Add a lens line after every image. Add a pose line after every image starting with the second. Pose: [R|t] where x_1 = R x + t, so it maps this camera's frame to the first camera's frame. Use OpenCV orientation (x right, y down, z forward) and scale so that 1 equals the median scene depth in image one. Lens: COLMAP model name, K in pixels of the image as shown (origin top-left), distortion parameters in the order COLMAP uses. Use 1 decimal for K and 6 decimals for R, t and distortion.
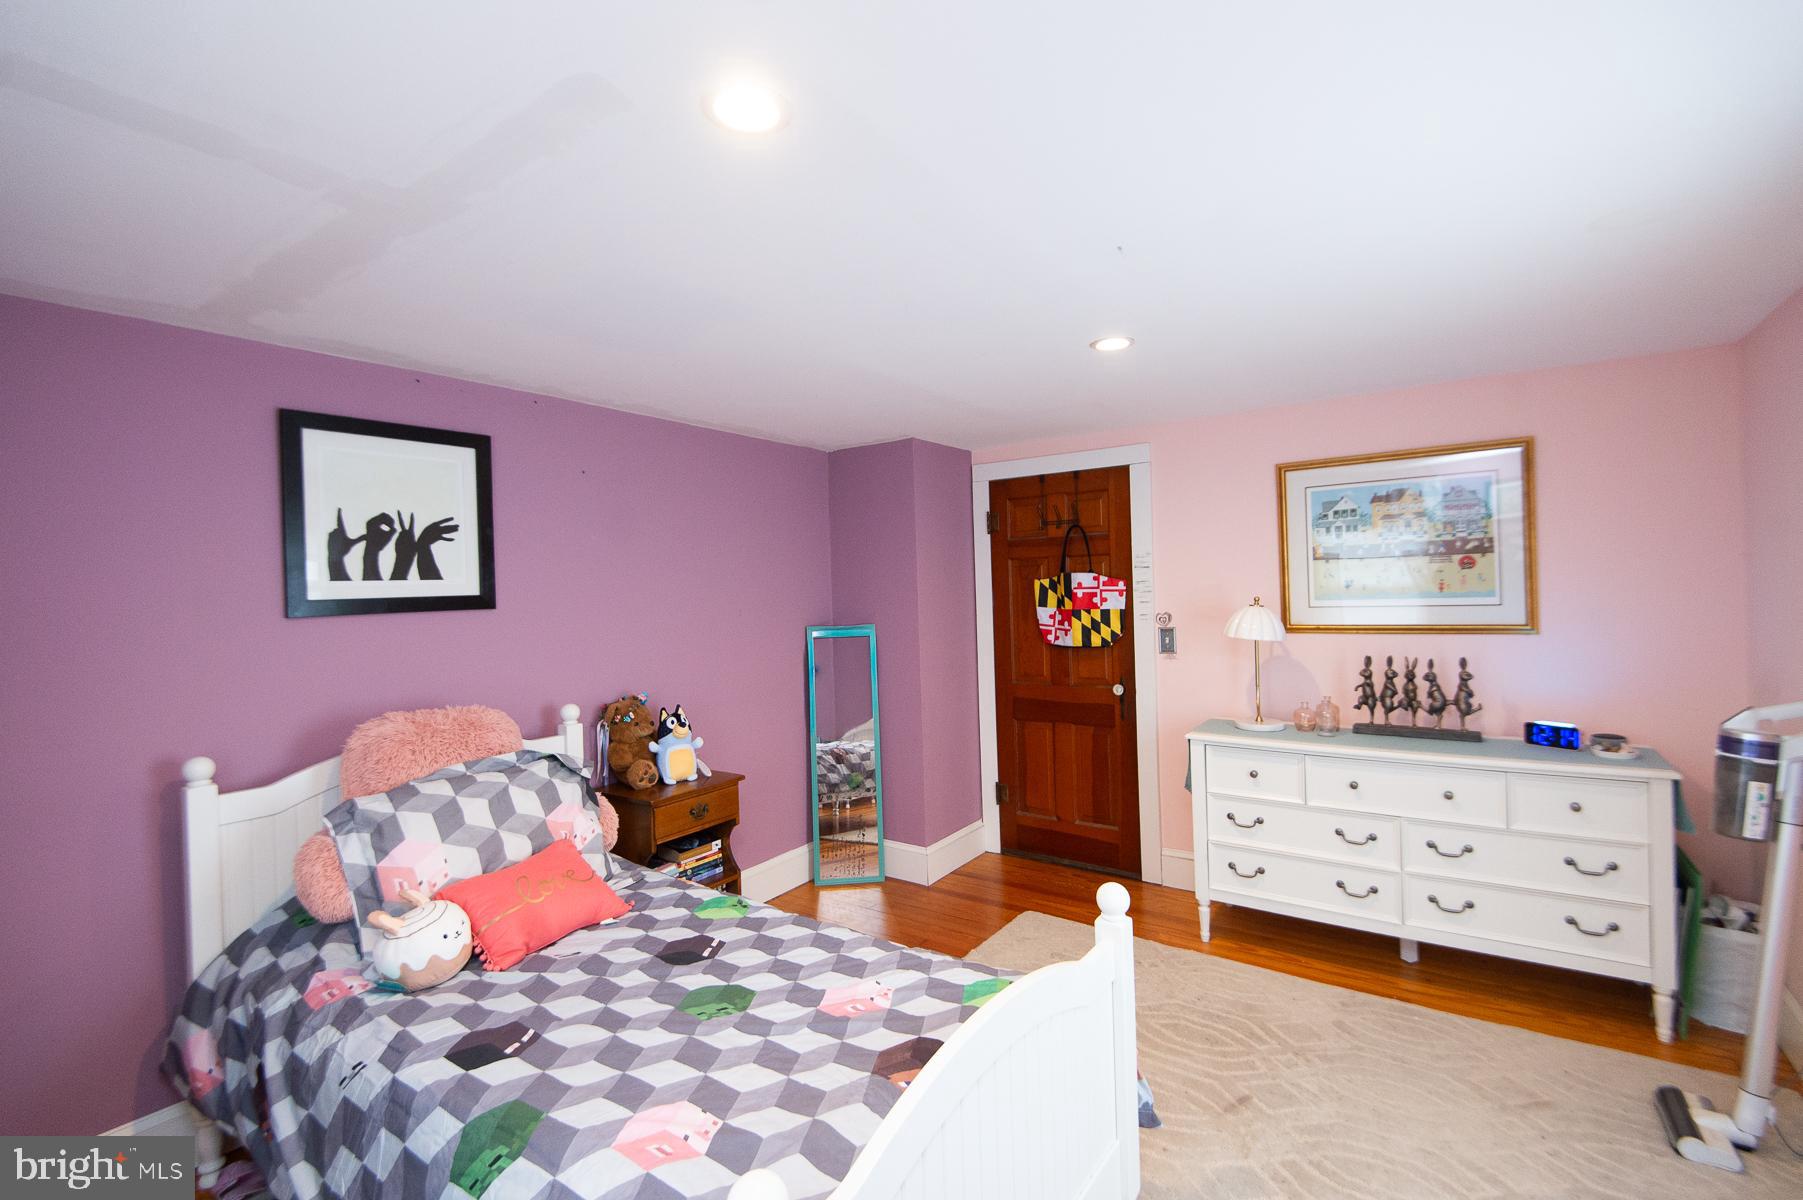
lens RADIAL K [[808.8, 0, 898.1], [0, 808.8, 596.6], [0, 0, 1]] dist [0.048638, -0.028628]
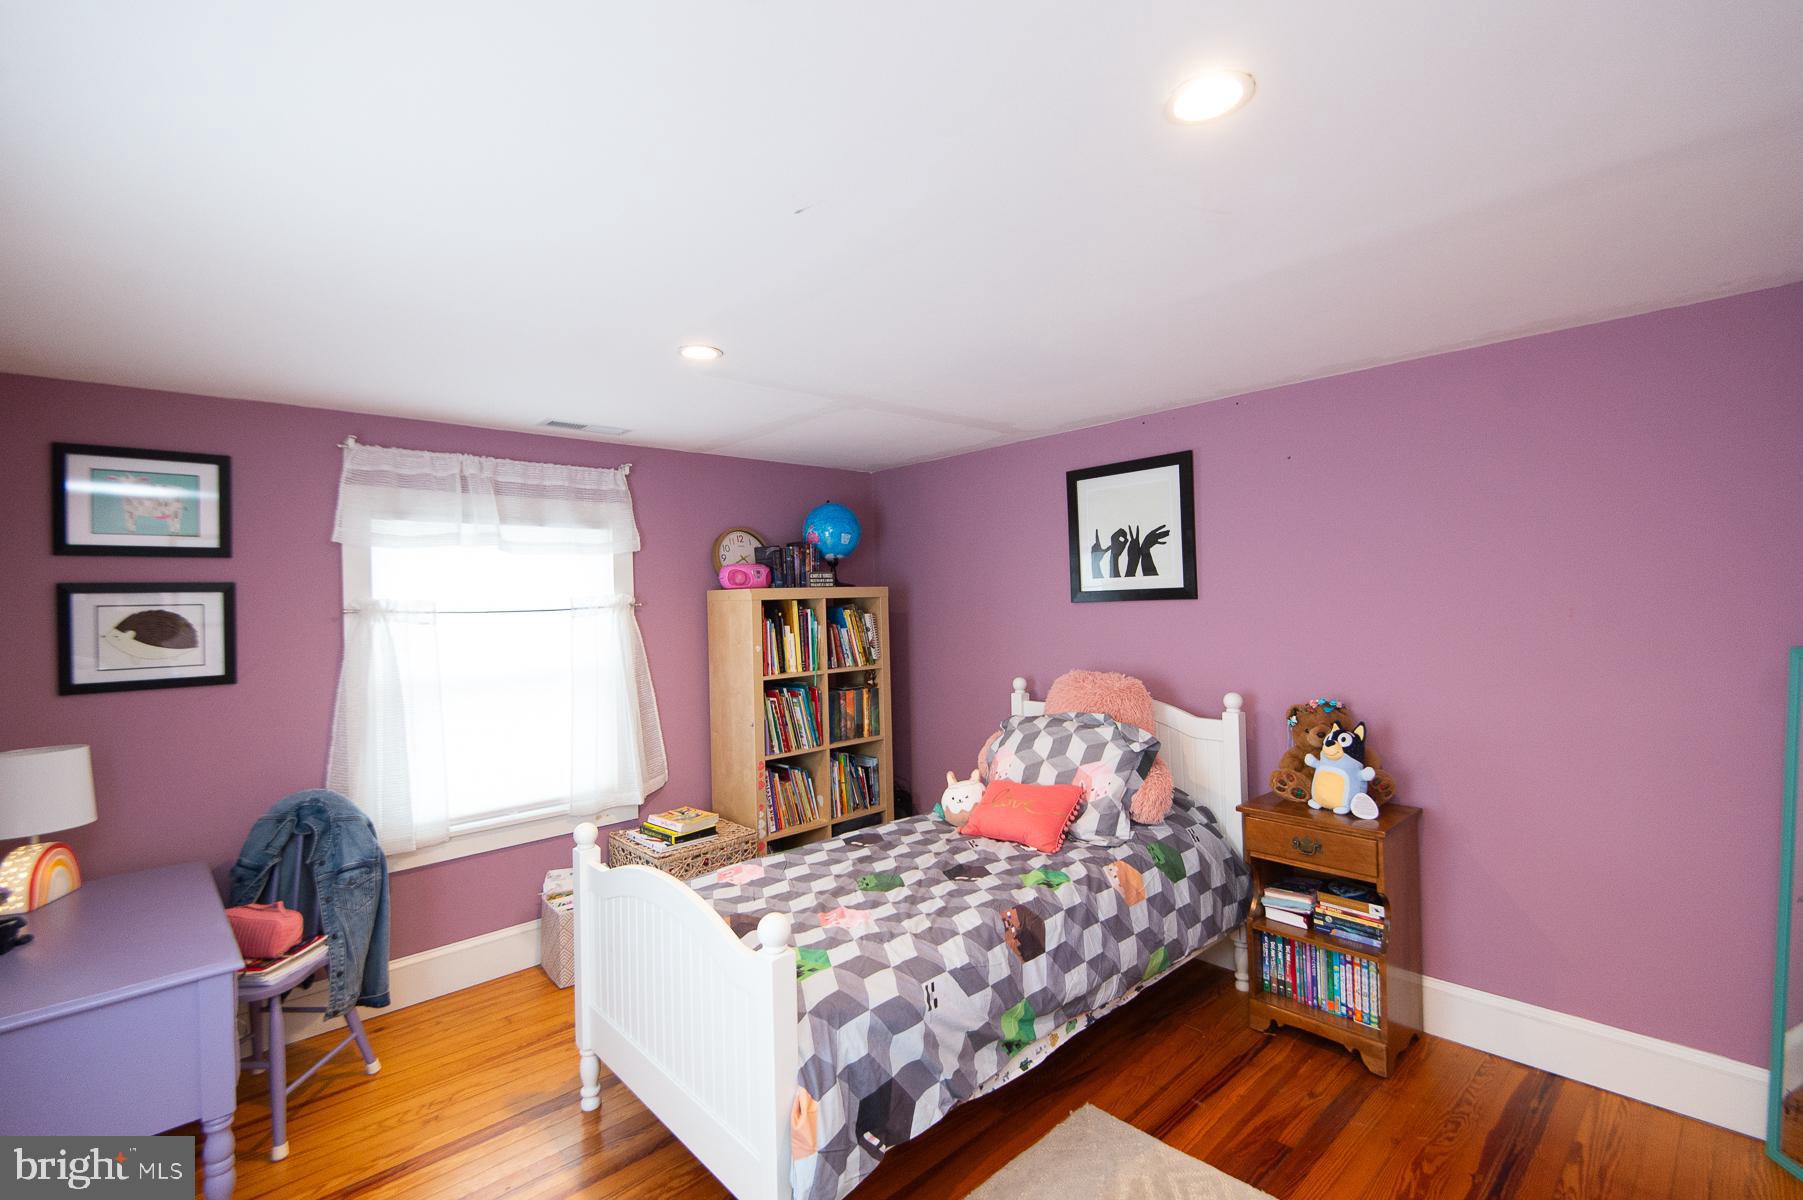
lens RADIAL K [[808.8, 0, 898.1], [0, 808.8, 596.6], [0, 0, 1]] dist [0.048638, -0.028628]
pose [[-0.202257, 0.036108, -0.978667, 0.655391], [0.026241, 0.999161, 0.031441, -0.032952], [0.978981, -0.019322, -0.203035, 0.748353]]
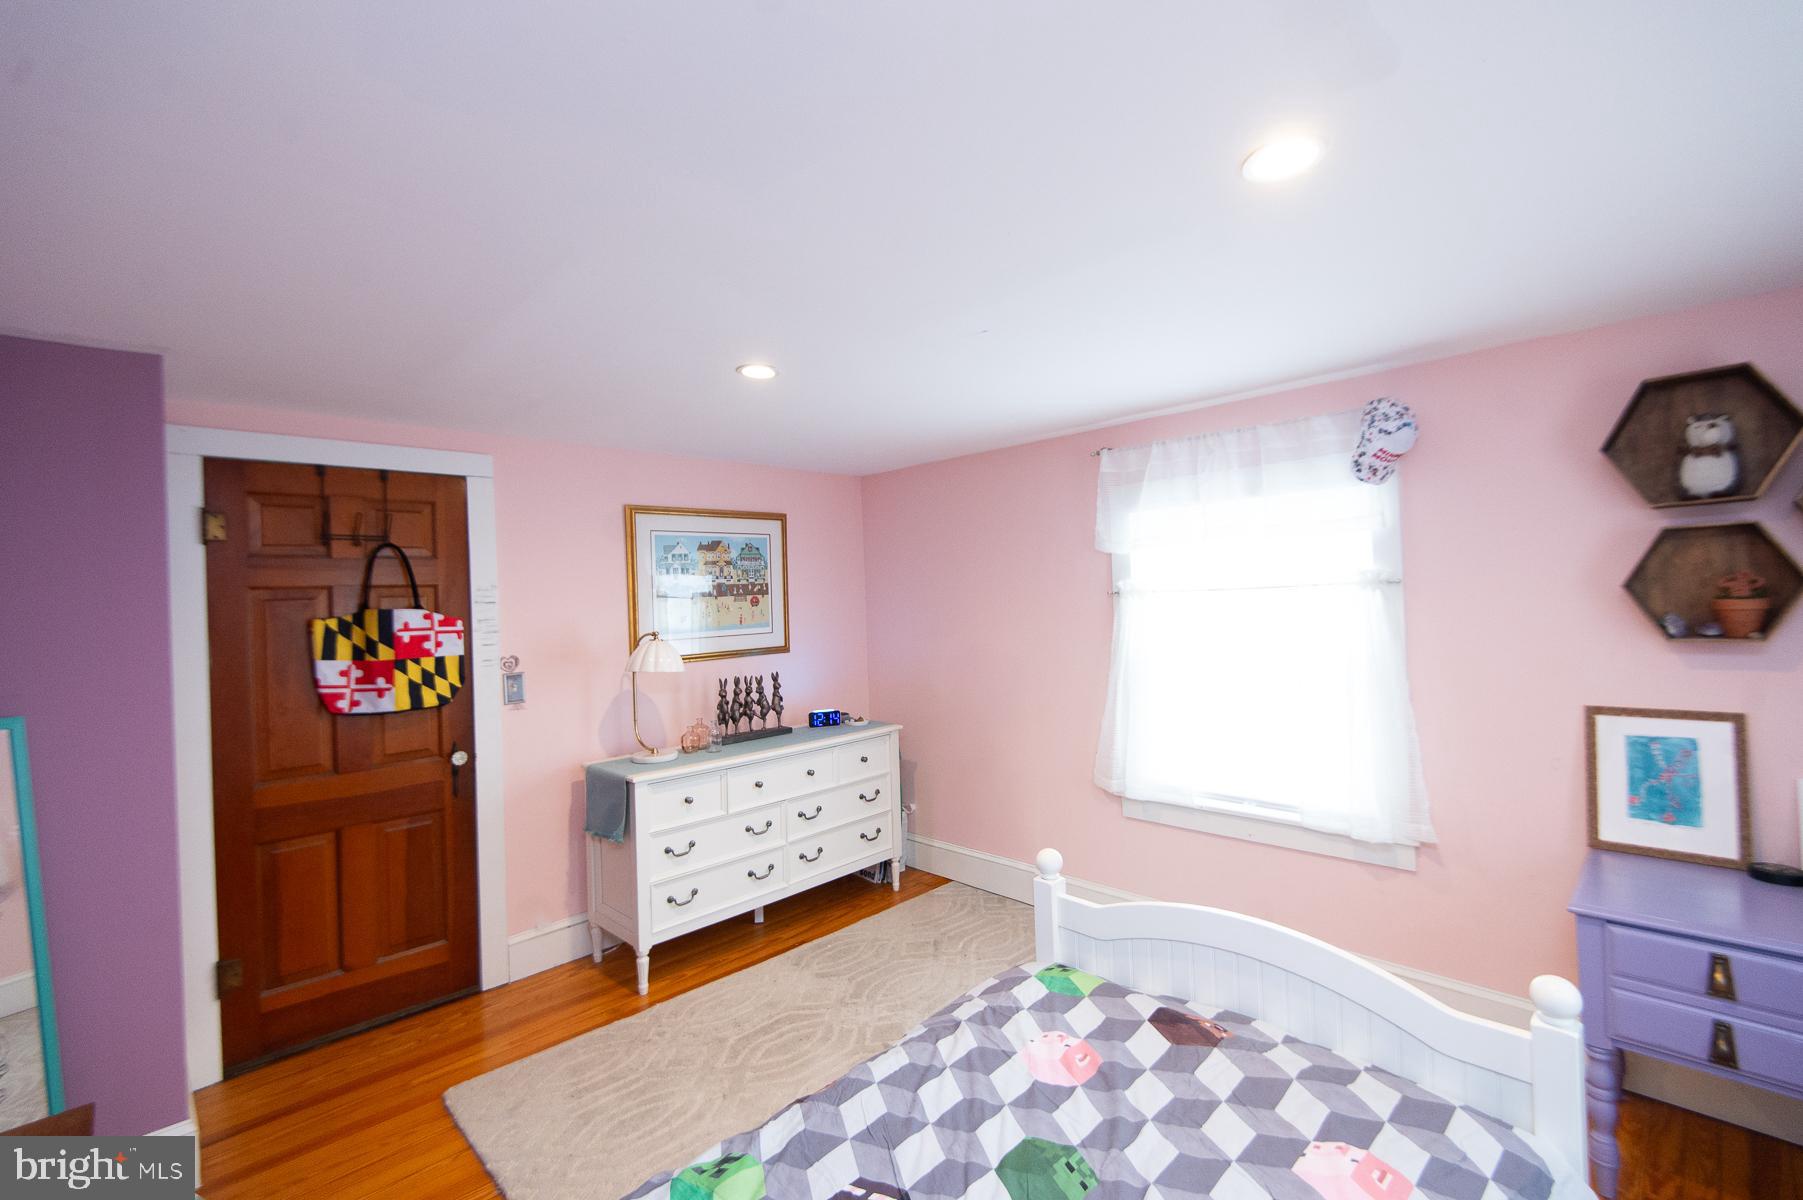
lens RADIAL K [[808.8, 0, 898.1], [0, 808.8, 596.6], [0, 0, 1]] dist [0.048638, -0.028628]
pose [[0.169217, 0.021590, 0.985342, -0.550561], [0.037897, 0.998878, -0.028394, -0.003487], [-0.984850, 0.042146, 0.168209, 0.552641]]
